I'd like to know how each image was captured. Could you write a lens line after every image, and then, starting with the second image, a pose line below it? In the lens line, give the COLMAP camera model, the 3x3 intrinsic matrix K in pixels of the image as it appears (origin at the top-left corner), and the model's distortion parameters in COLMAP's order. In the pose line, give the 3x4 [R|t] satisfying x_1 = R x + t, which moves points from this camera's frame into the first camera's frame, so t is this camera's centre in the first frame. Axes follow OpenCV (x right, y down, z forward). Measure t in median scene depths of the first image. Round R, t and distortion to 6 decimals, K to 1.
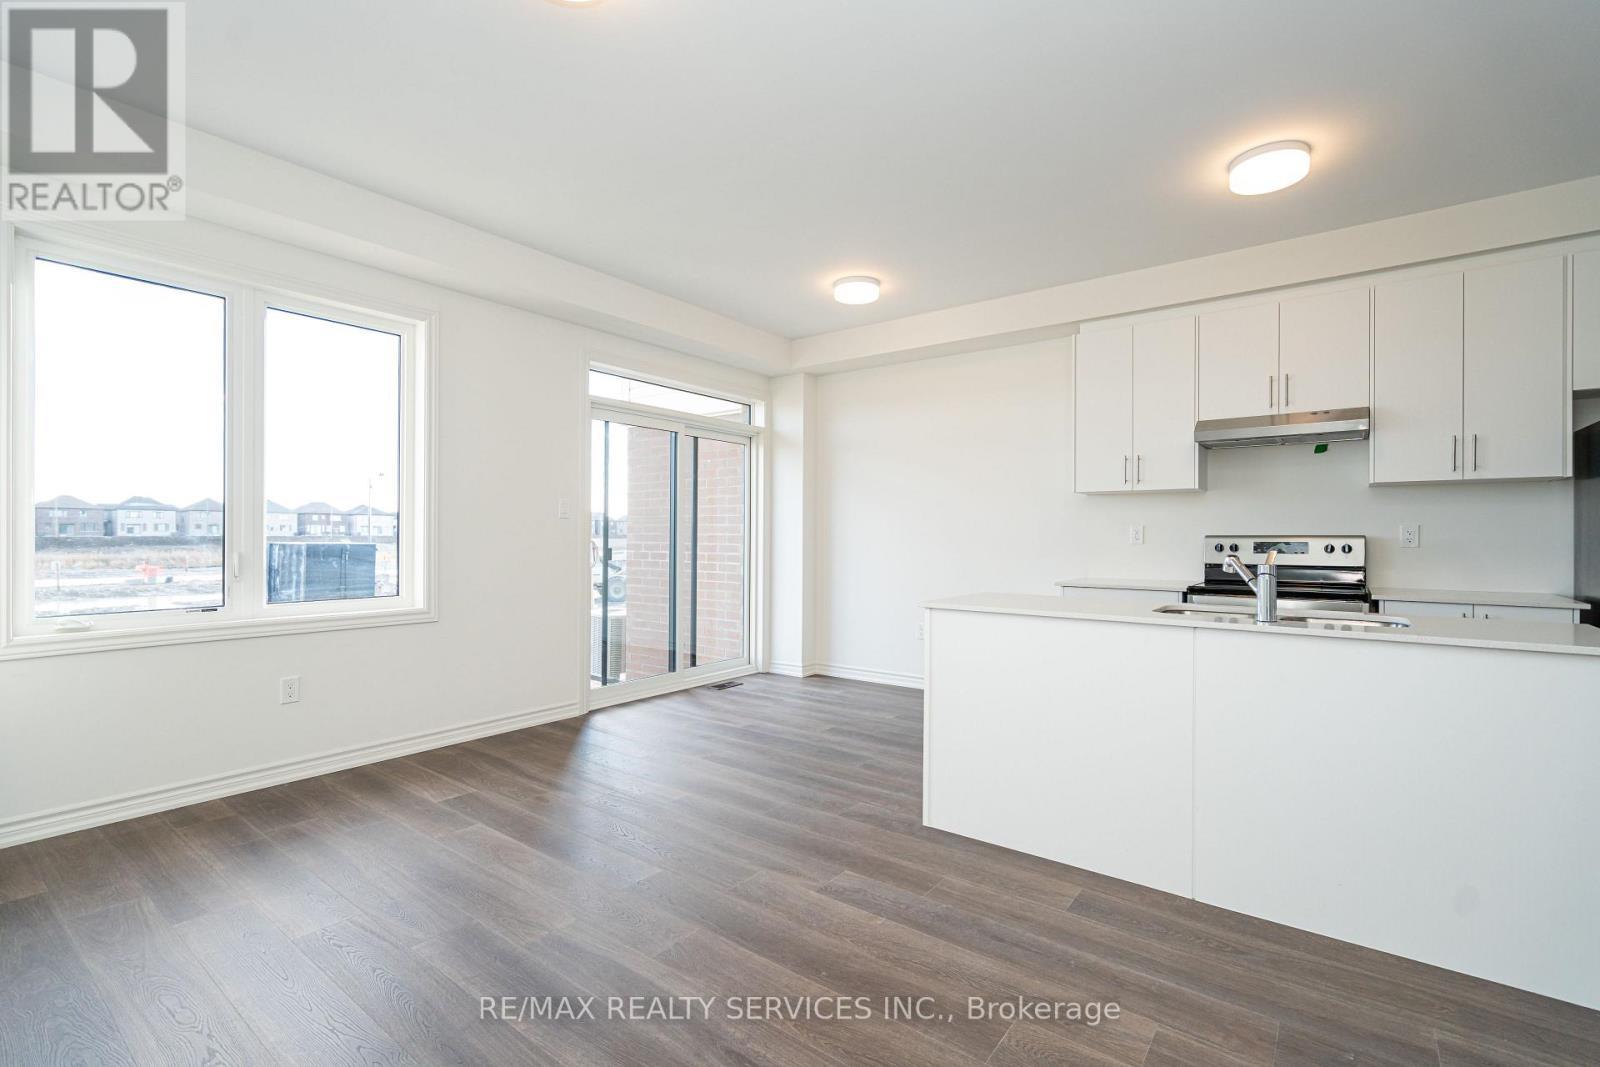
lens RADIAL K [[730.4, 0, 791.1], [0, 730.4, 544.9], [0, 0, 1]] dist [-0.003420, 0.001031]
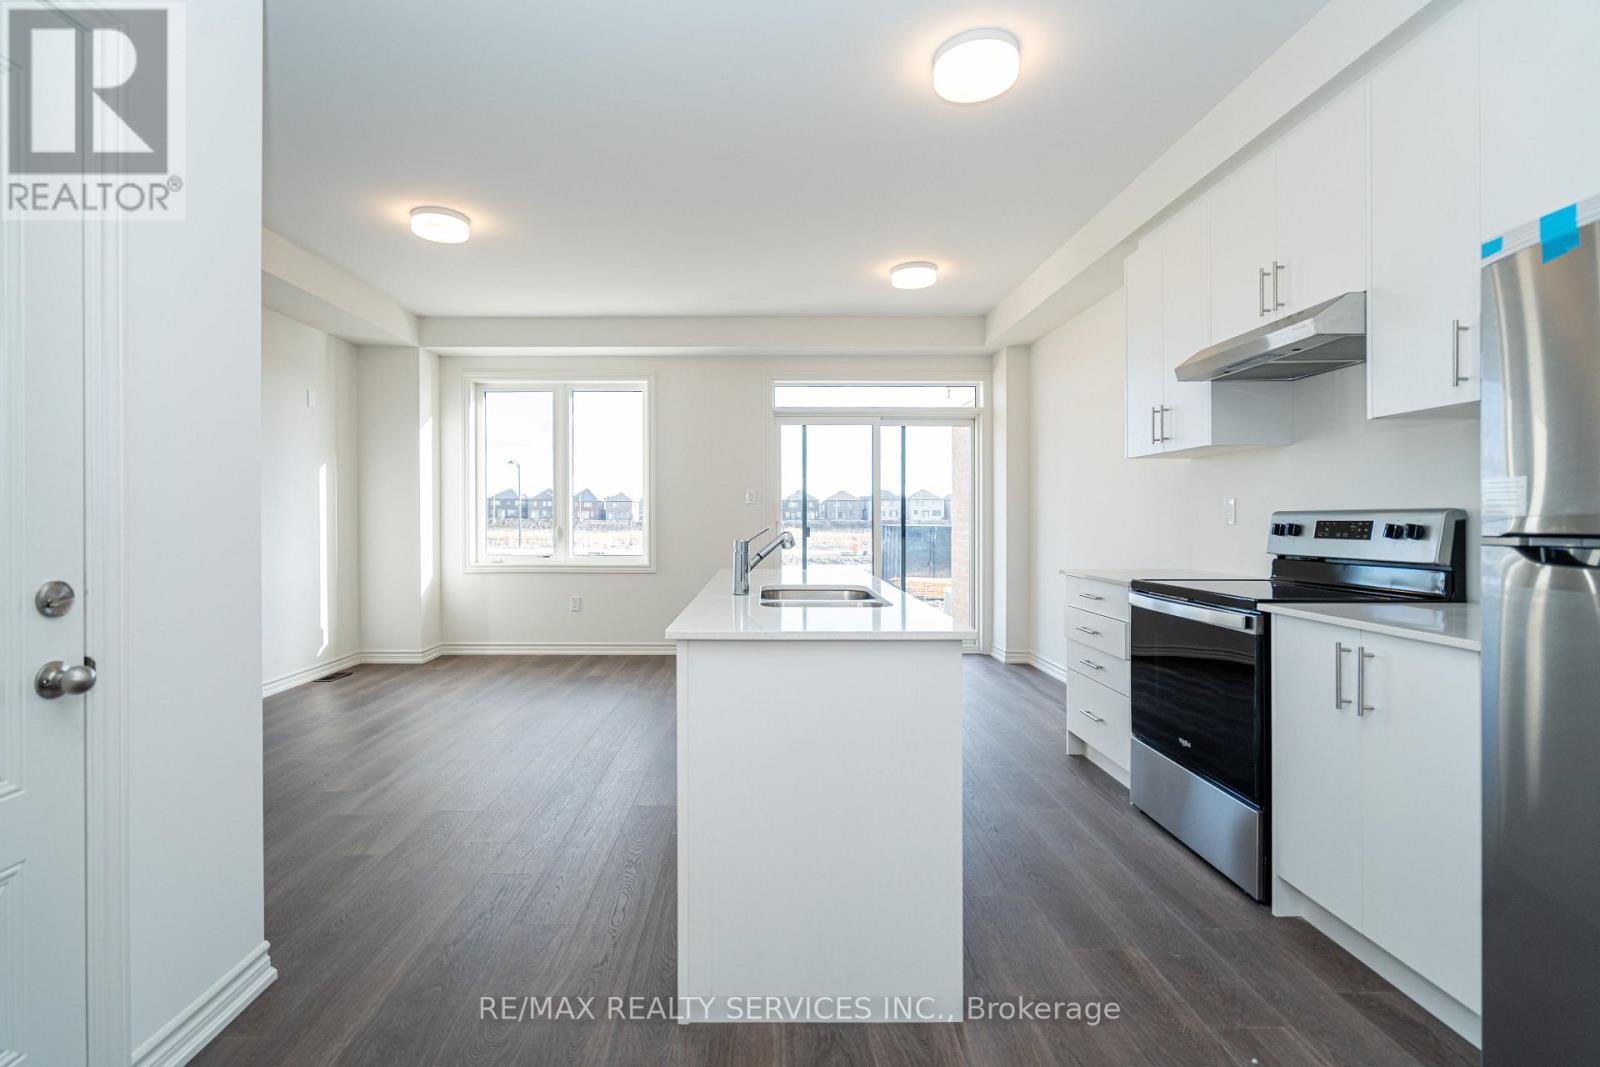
lens RADIAL K [[730.4, 0, 764.3], [0, 730.4, 519.7], [0, 0, 1]] dist [-0.003420, 0.001031]
pose [[0.619727, -0.003344, -0.784811, 0.865653], [-0.005674, 0.999946, -0.008741, 0.003739], [0.784797, 0.009870, 0.619674, 0.228644]]
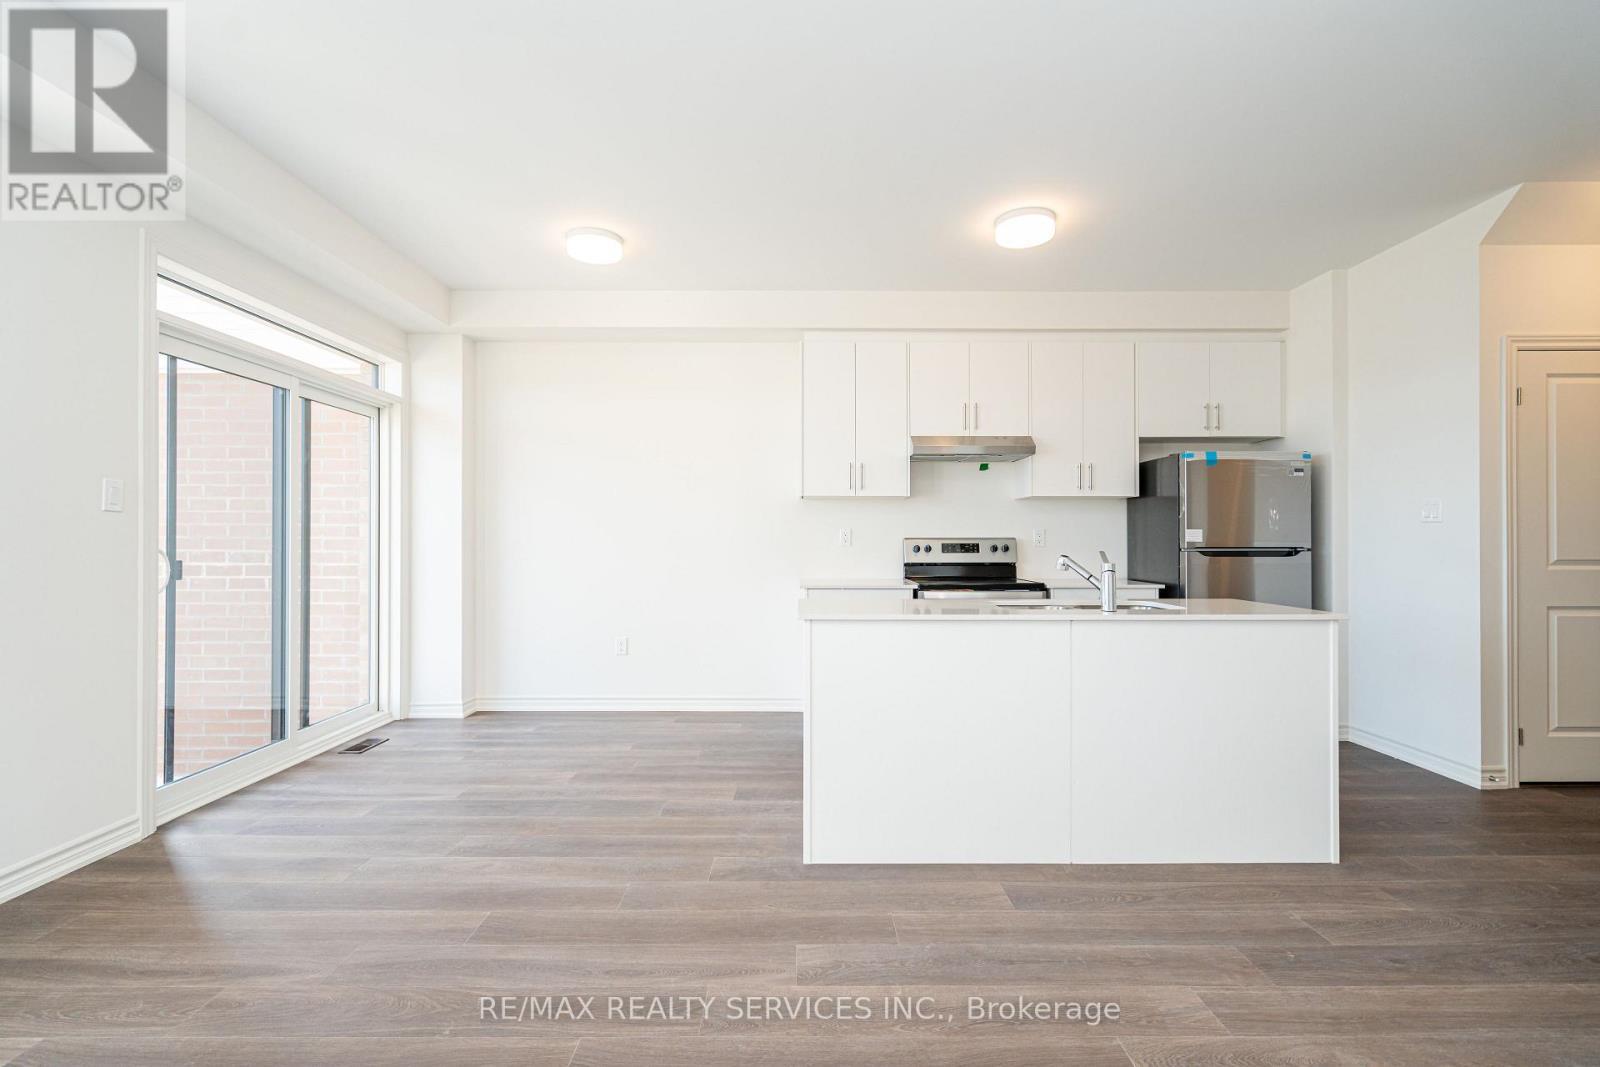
lens RADIAL K [[730.4, 0, 805.2], [0, 730.4, 545.7], [0, 0, 1]] dist [-0.003420, 0.001031]
pose [[0.784706, -0.009647, 0.619793, -0.275219], [0.010865, 0.999939, 0.001808, -0.004951], [-0.619772, 0.005315, 0.784764, 0.222095]]
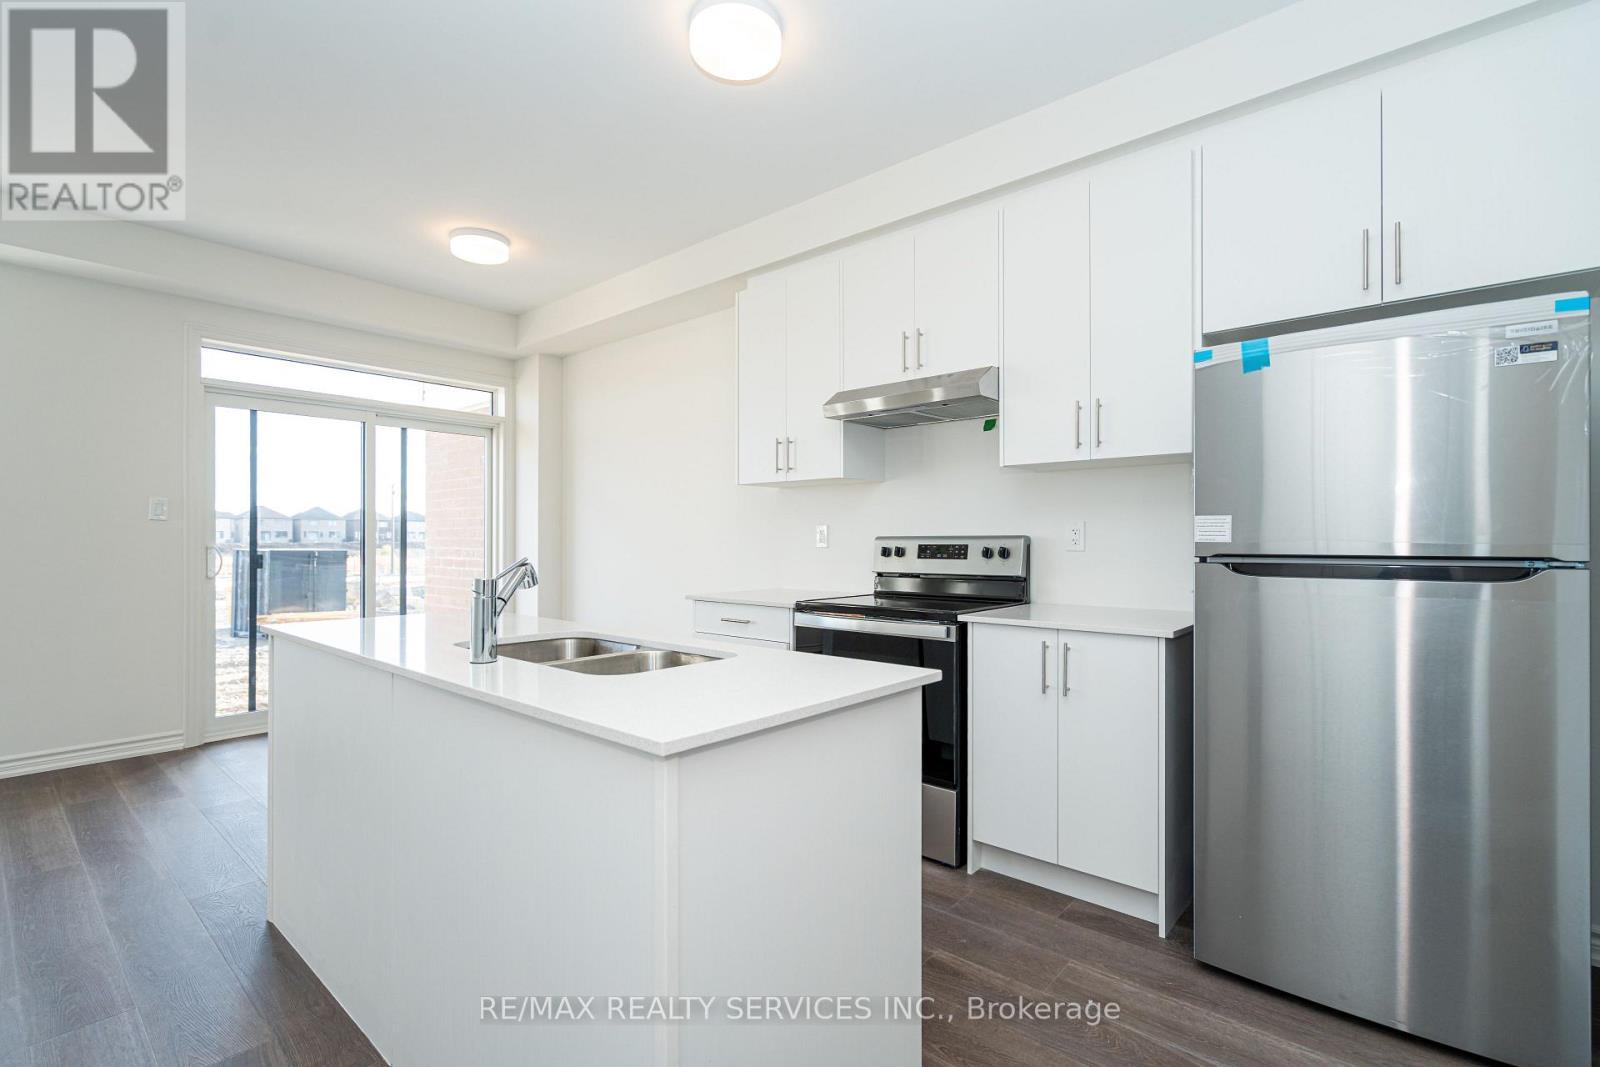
lens RADIAL K [[730.4, 0, 804.4], [0, 730.4, 543.4], [0, 0, 1]] dist [-0.003420, 0.001031]
pose [[0.998905, -0.005834, -0.046416, 0.565877], [0.005531, 0.999963, -0.006657, -0.000500], [0.046454, 0.006393, 0.998900, 0.205924]]
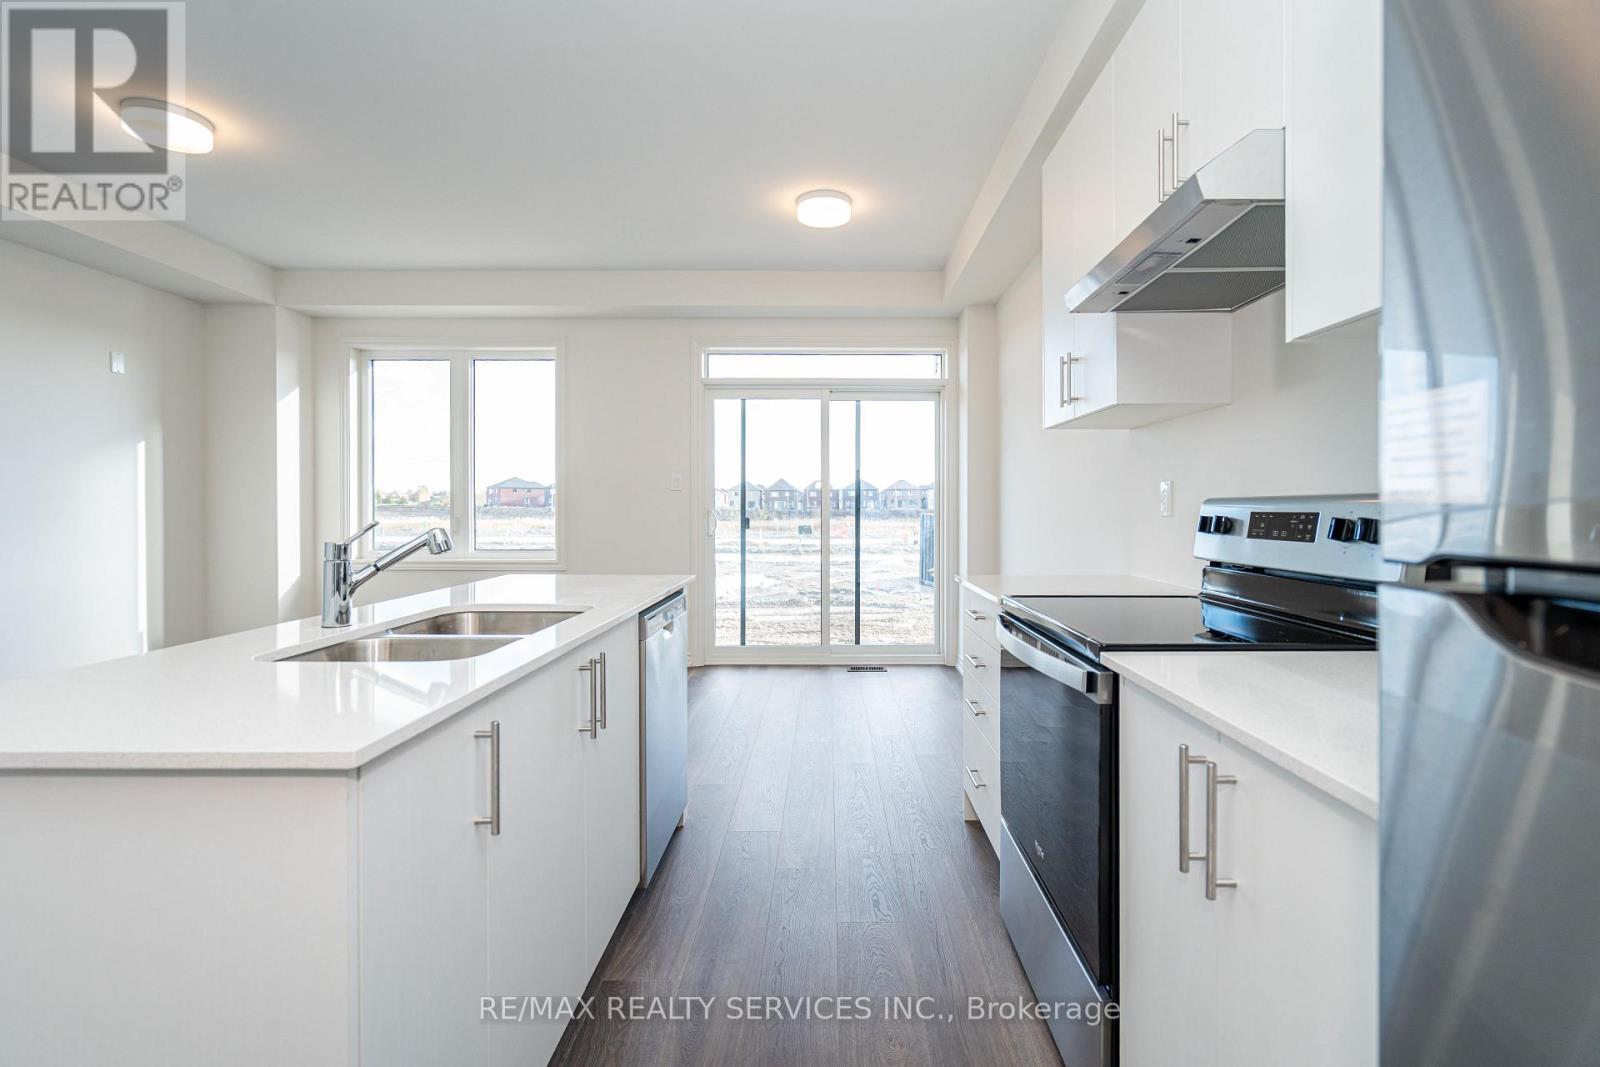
lens RADIAL K [[730.4, 0, 834.1], [0, 730.4, 512.9], [0, 0, 1]] dist [-0.003420, 0.001031]
pose [[0.627411, 0.001482, -0.778687, 0.844353], [-0.006060, 0.999977, -0.002979, -0.000638], [0.778664, 0.006588, 0.627406, 0.555075]]
